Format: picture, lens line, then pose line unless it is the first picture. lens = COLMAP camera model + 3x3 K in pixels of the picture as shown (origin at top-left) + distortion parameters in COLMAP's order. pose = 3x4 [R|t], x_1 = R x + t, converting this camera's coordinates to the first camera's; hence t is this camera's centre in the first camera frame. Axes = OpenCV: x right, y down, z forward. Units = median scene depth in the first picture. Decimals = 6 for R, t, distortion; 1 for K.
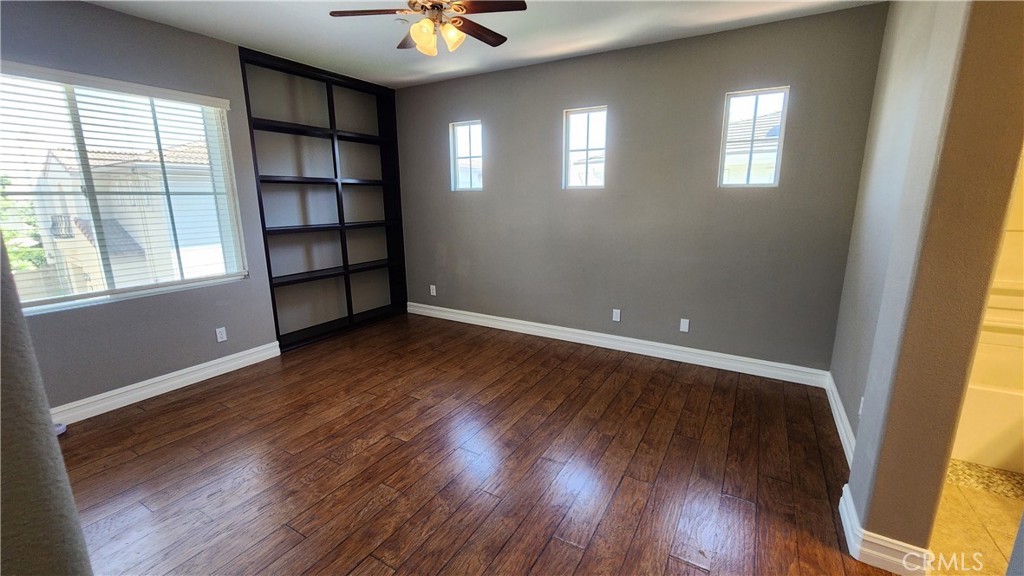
lens RADIAL K [[424.2, 0, 514.2], [0, 424.2, 289.6], [0, 0, 1]] dist [0.001447, -0.000286]
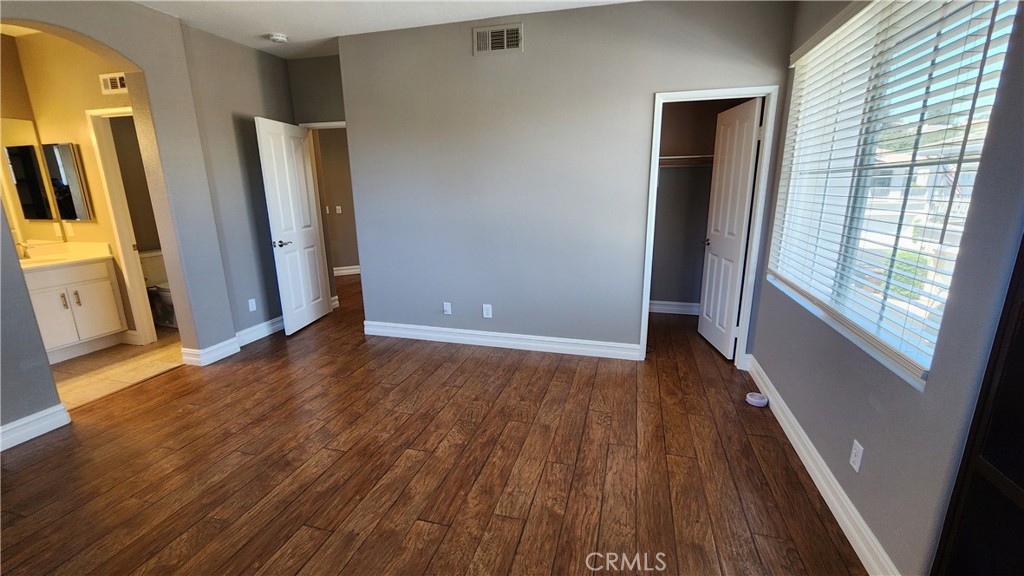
lens RADIAL K [[424.2, 0, 513.9], [0, 424.2, 288.8], [0, 0, 1]] dist [0.001447, -0.000286]
pose [[-0.968217, 0.069352, -0.240306, -0.288915], [-0.042279, 0.901581, 0.430540, -0.368582], [0.246514, 0.427015, -0.869993, 1.757414]]
